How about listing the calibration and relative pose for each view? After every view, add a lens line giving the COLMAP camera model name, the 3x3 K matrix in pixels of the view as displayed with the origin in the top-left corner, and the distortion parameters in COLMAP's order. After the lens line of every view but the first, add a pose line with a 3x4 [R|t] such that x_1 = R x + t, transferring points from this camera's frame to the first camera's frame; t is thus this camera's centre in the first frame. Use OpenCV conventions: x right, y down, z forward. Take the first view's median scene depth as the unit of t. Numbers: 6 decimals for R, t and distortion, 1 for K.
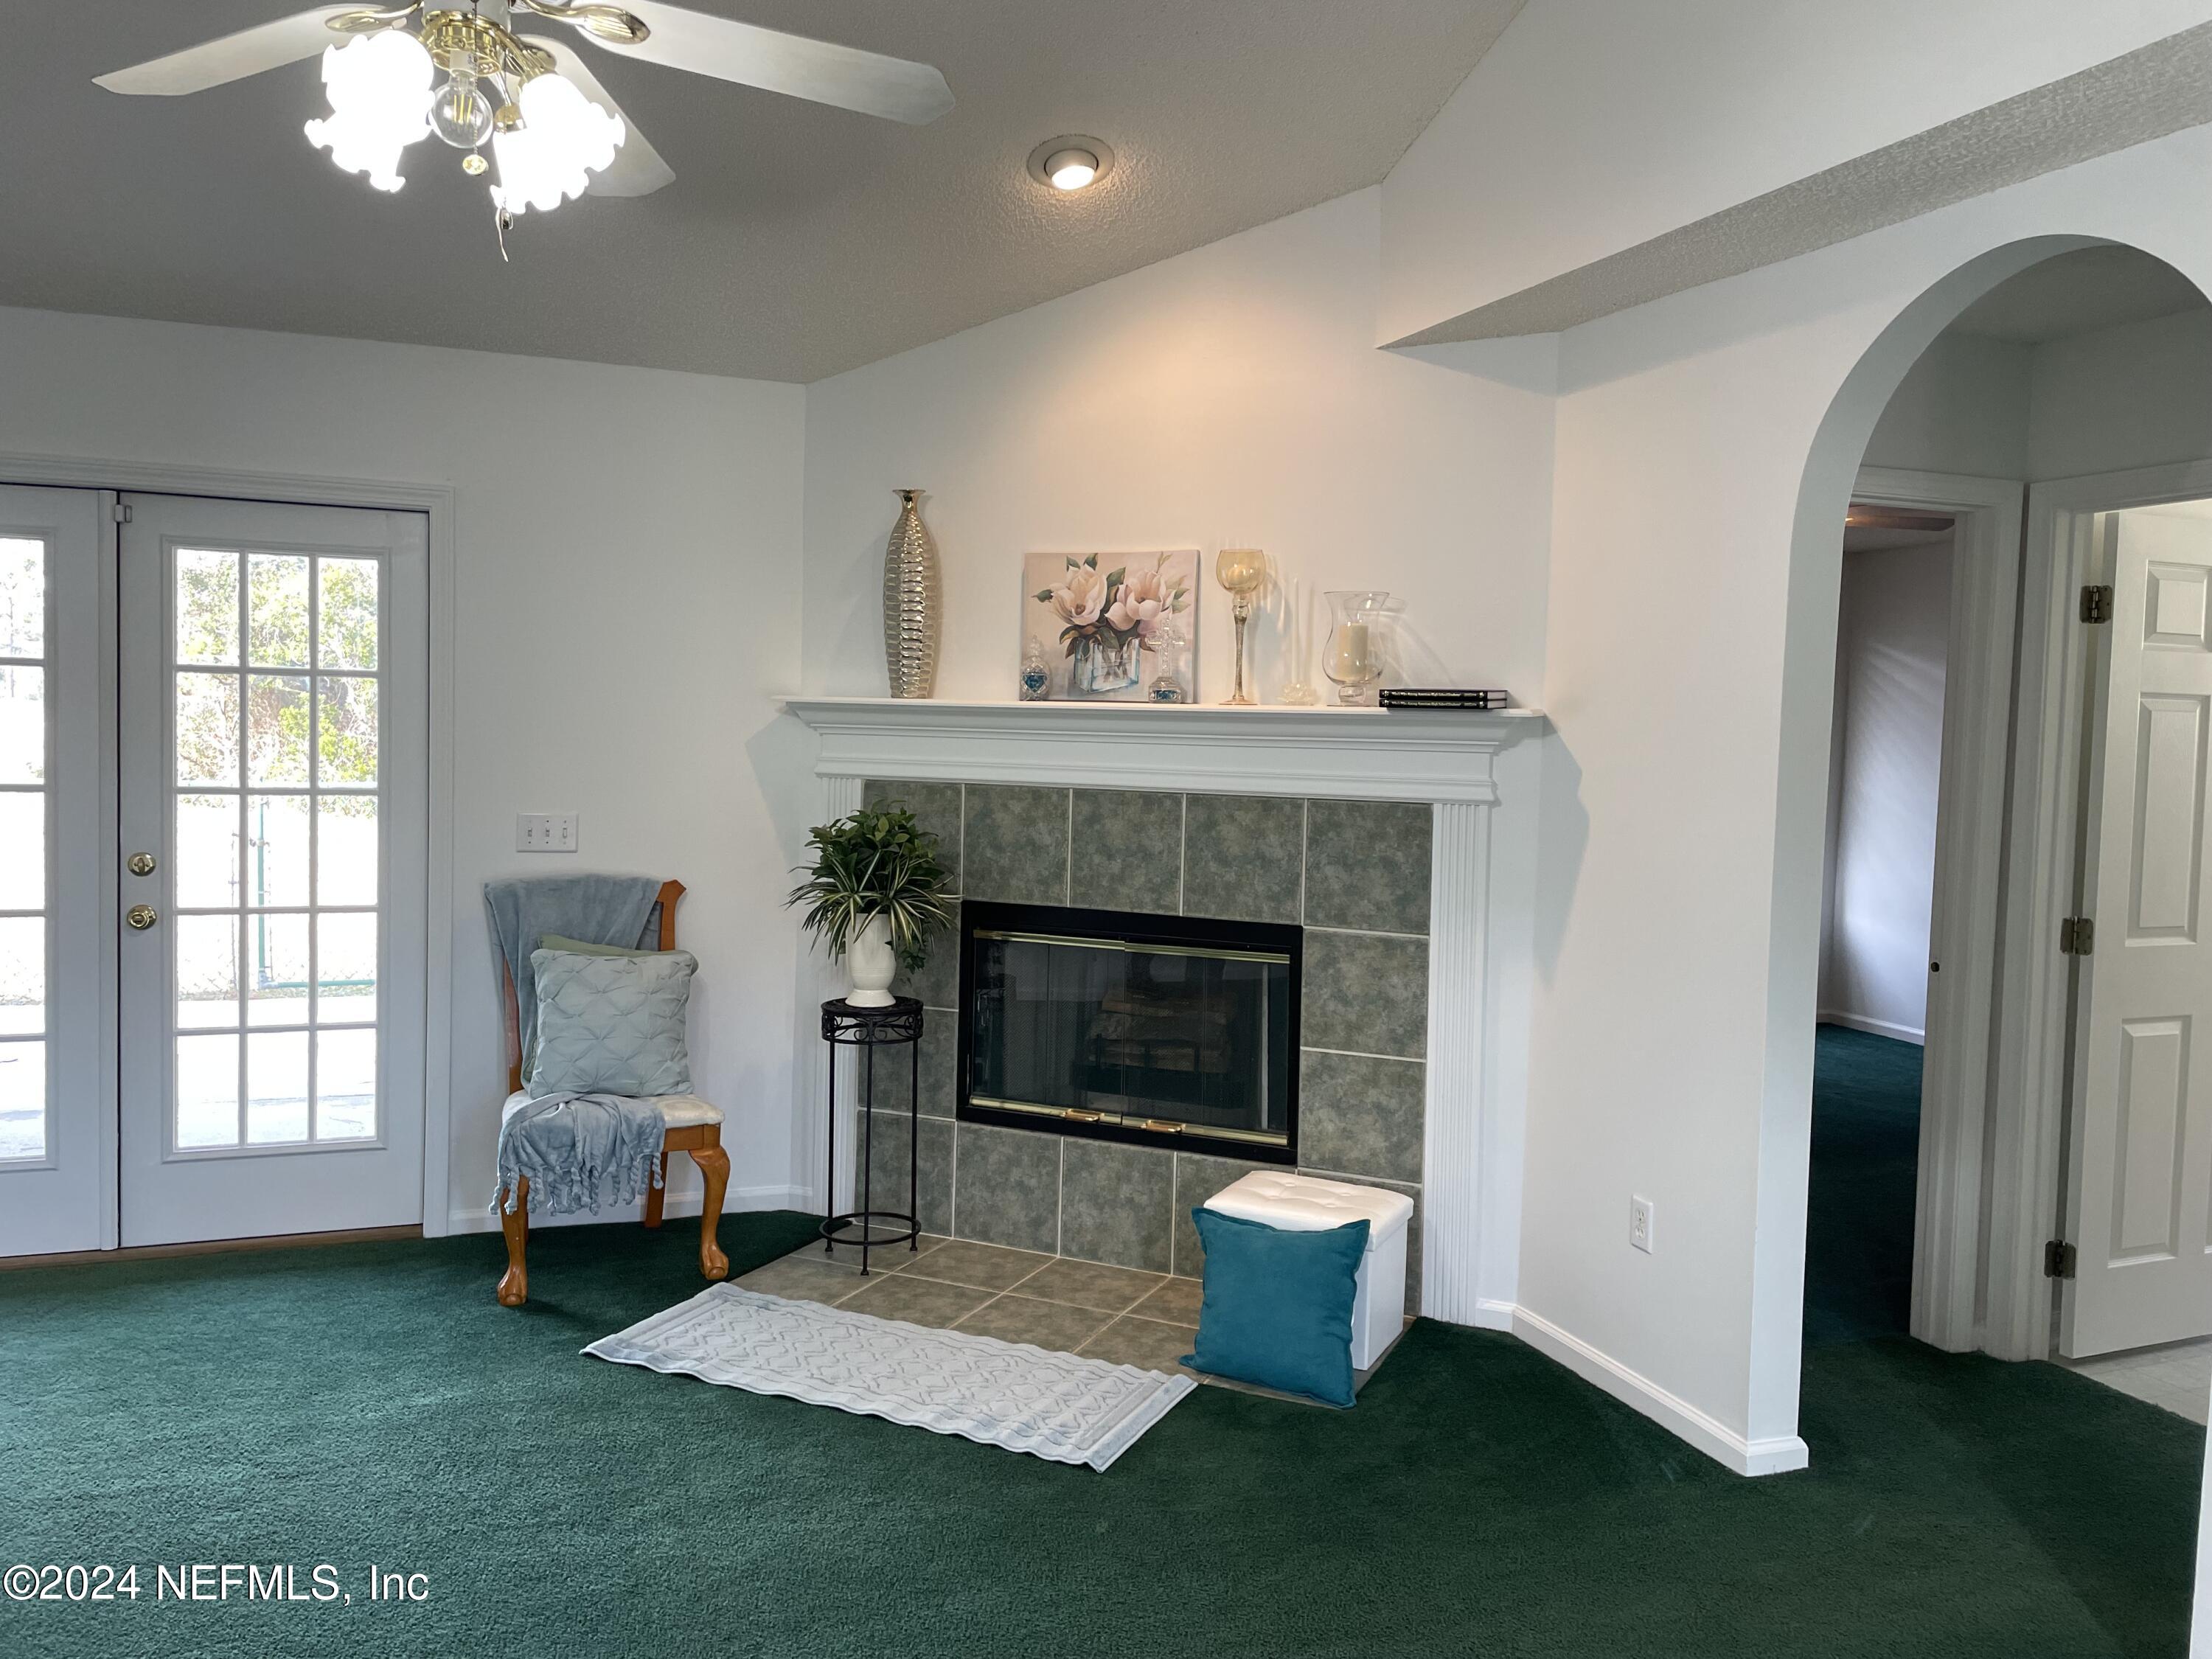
lens RADIAL K [[1652.3, 0, 1129.1], [0, 1652.3, 801.4], [0, 0, 1]] dist [0.061490, -0.071373]
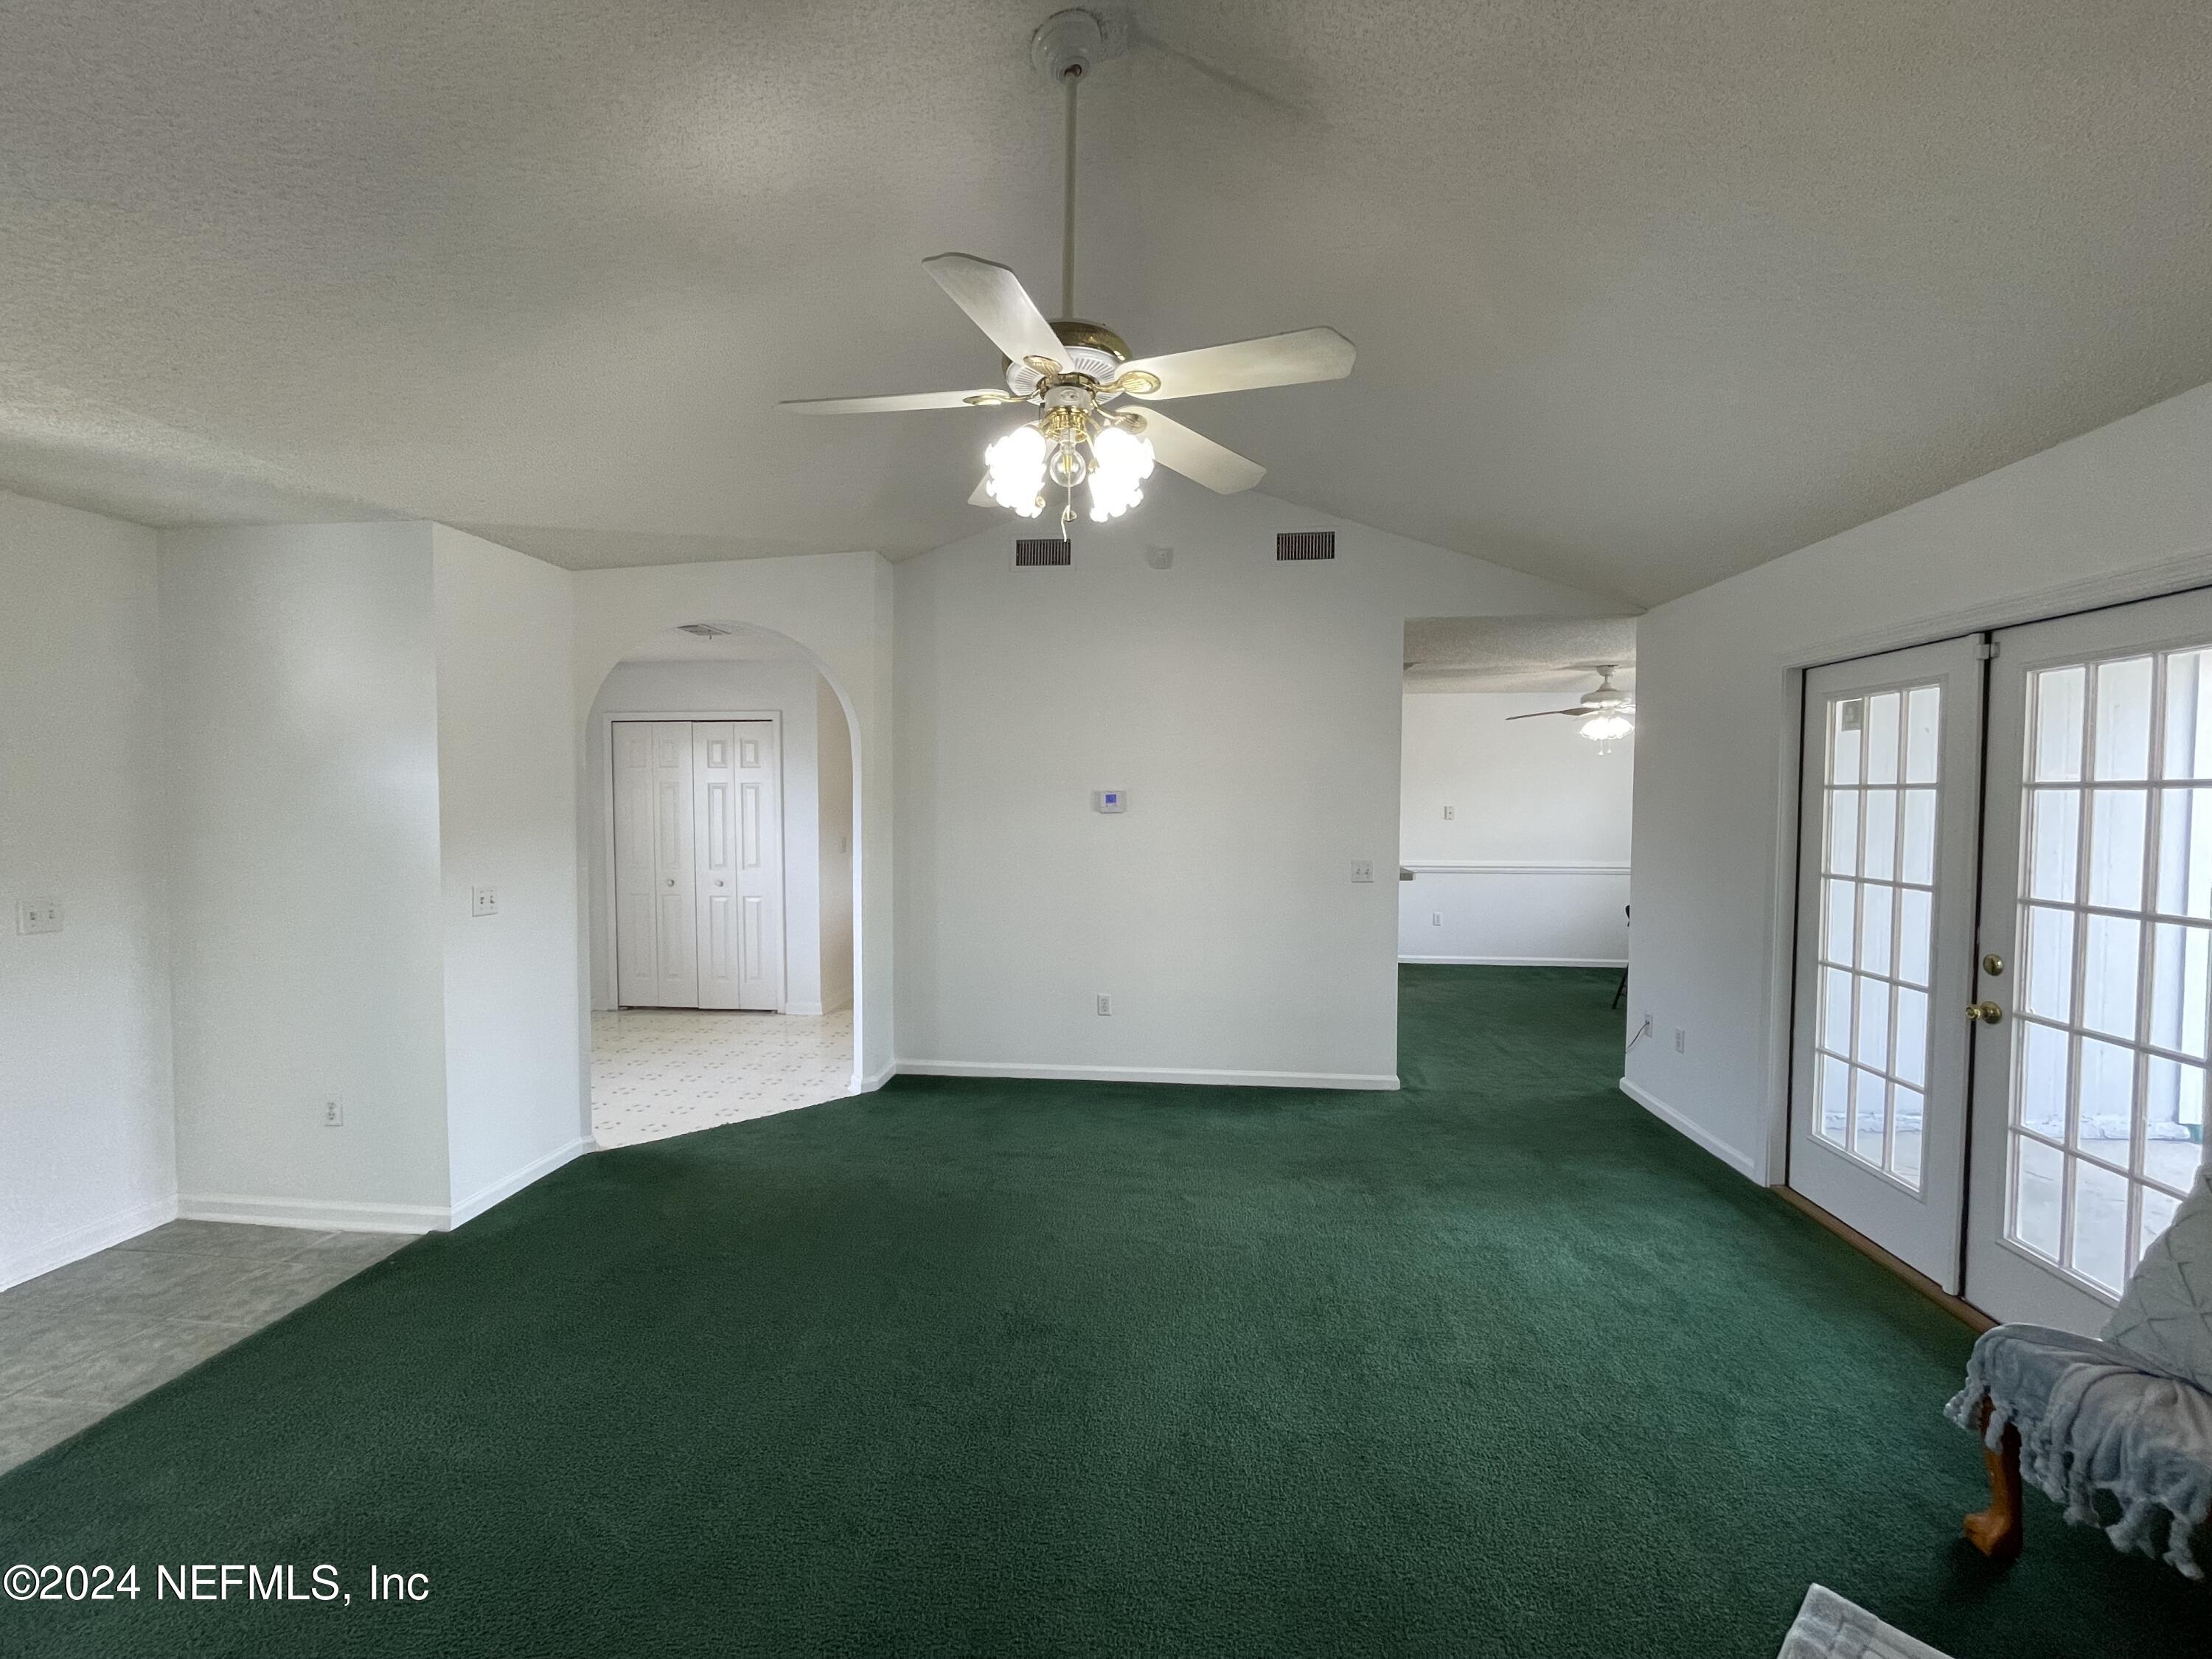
lens RADIAL K [[893.1, 0, 1093.8], [0, 893.1, 811.1], [0, 0, 1]] dist [-0.004765, -0.000165]
pose [[-0.458784, -0.013277, -0.888449, 0.207314], [-0.058687, 0.998158, 0.015389, -0.038154], [0.886608, 0.059201, -0.458718, 0.745848]]
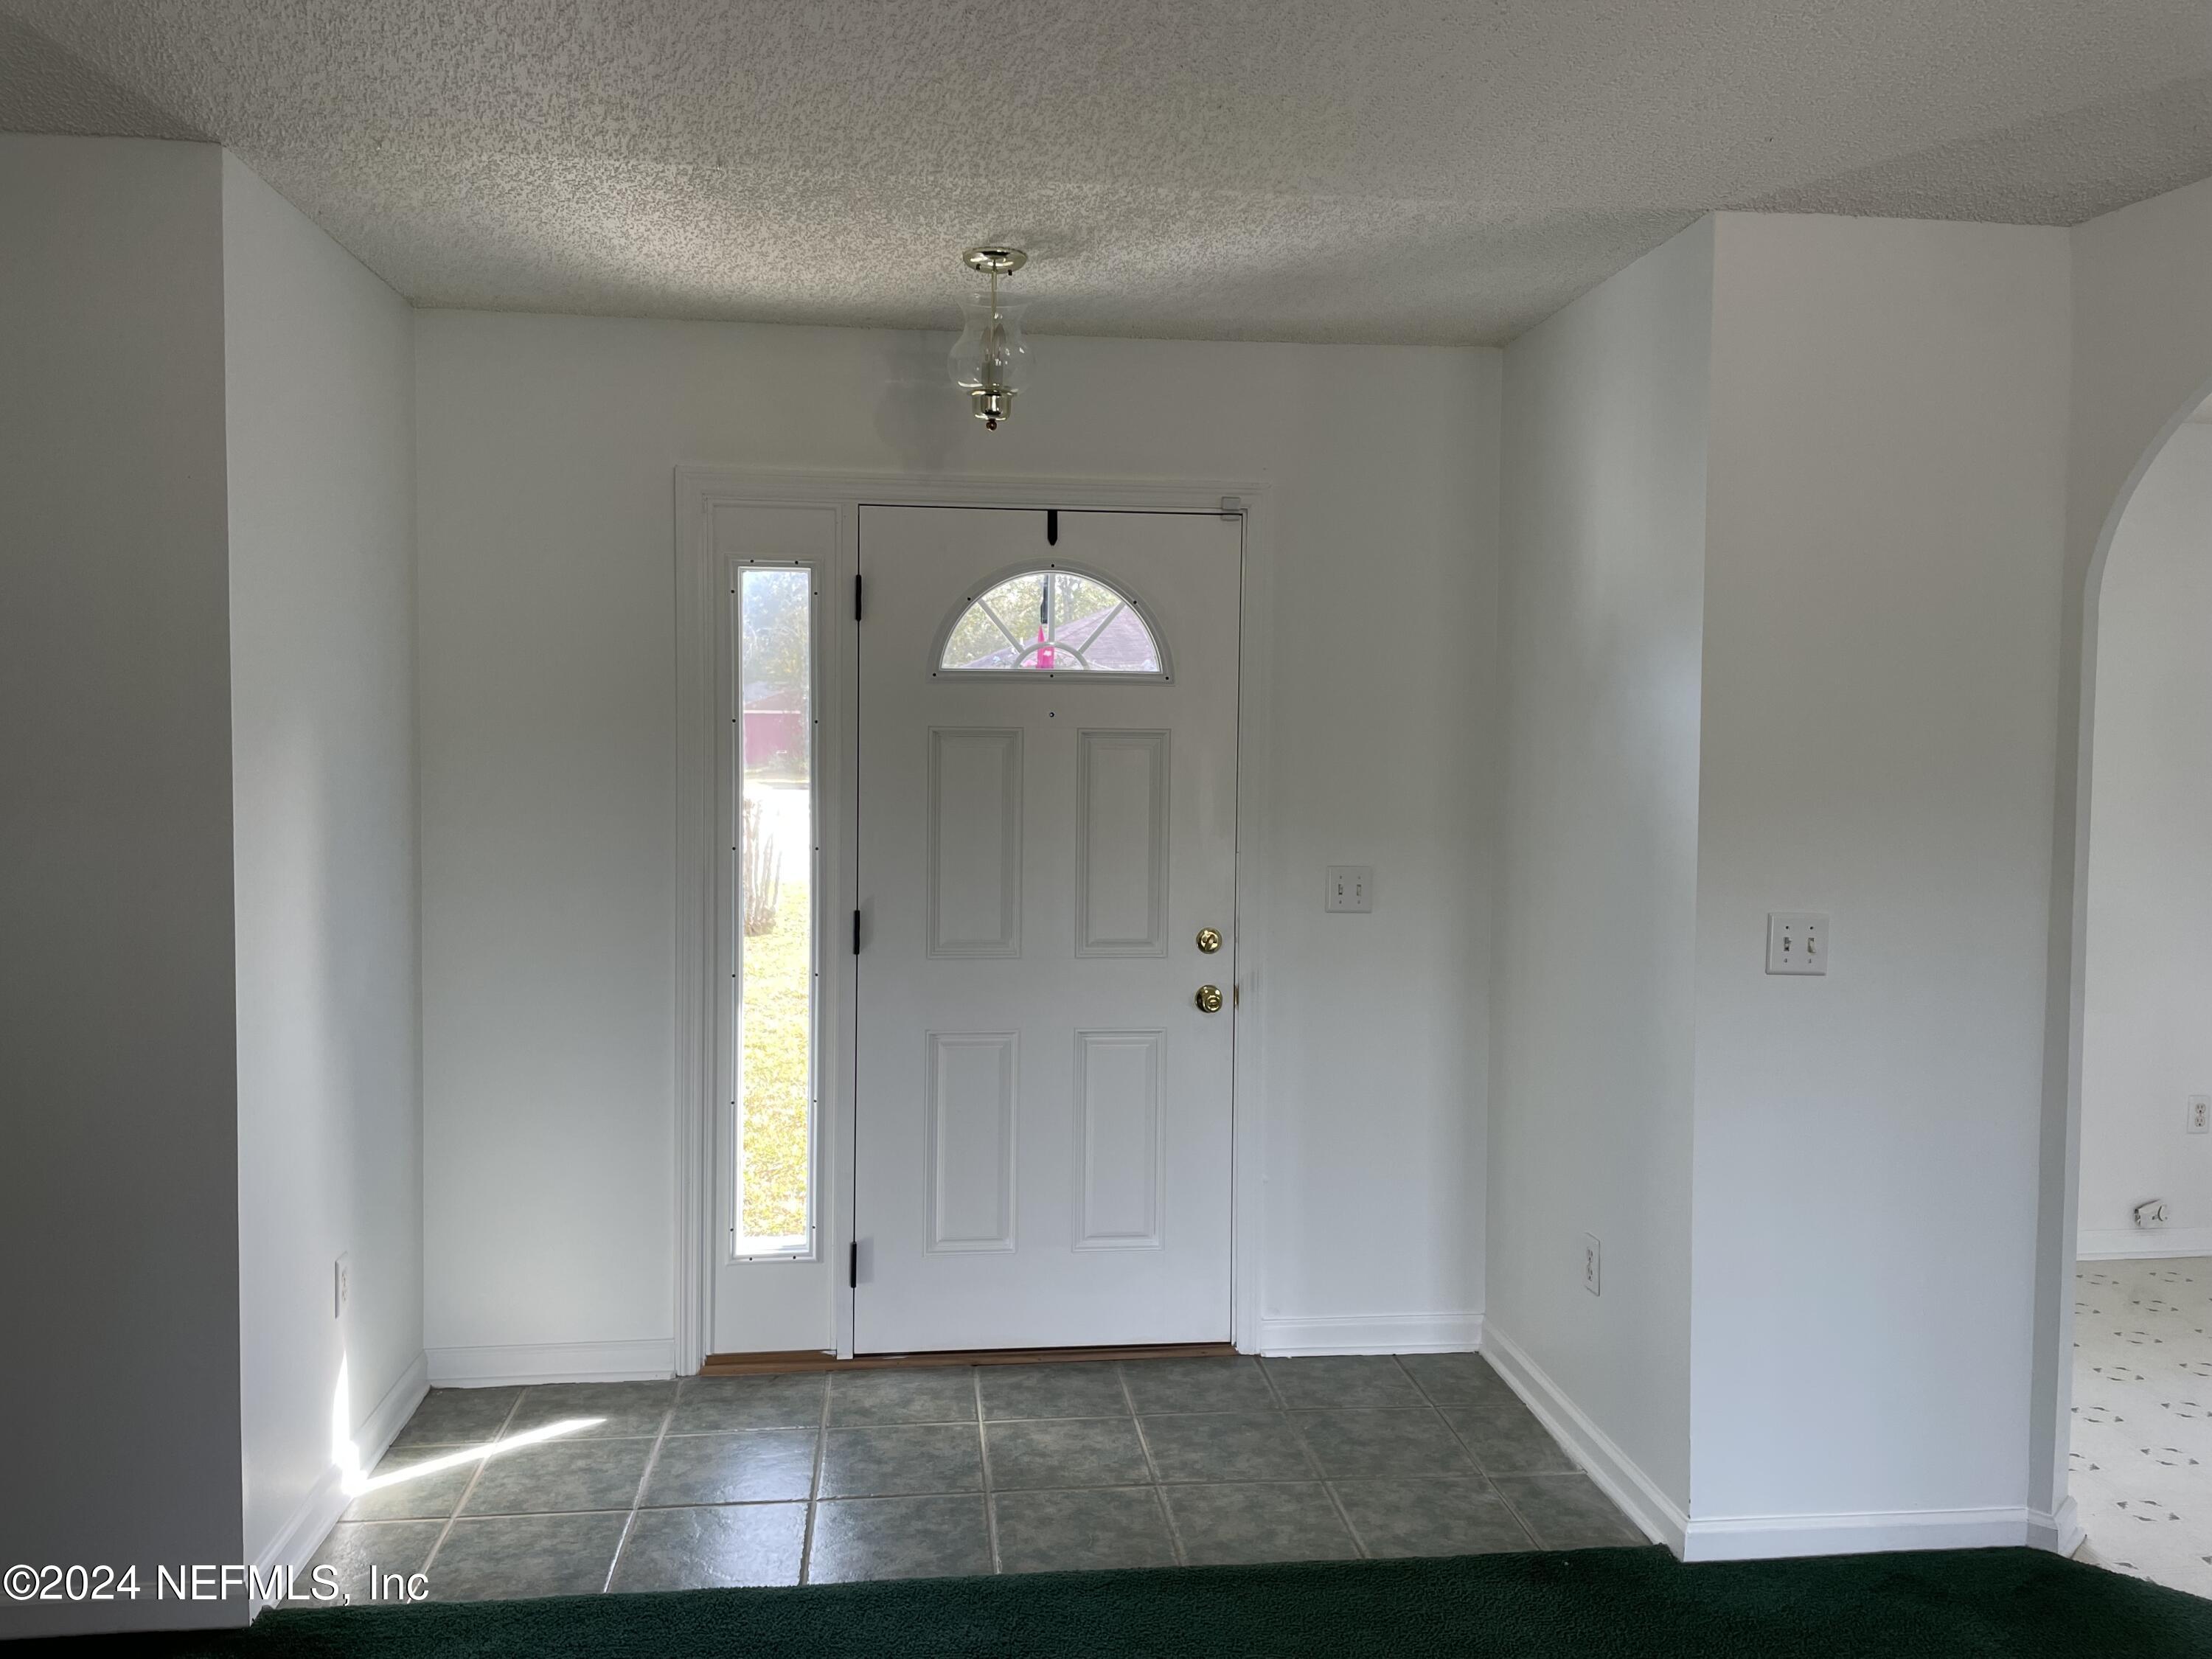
lens RADIAL K [[1652.3, 0, 1098.0], [0, 1652.3, 797.5], [0, 0, 1]] dist [0.061490, -0.071373]
pose [[-0.967497, -0.043721, 0.249073, -0.114758], [-0.021967, 0.995748, 0.089461, -0.039331], [-0.251925, 0.081082, -0.964344, 0.697696]]
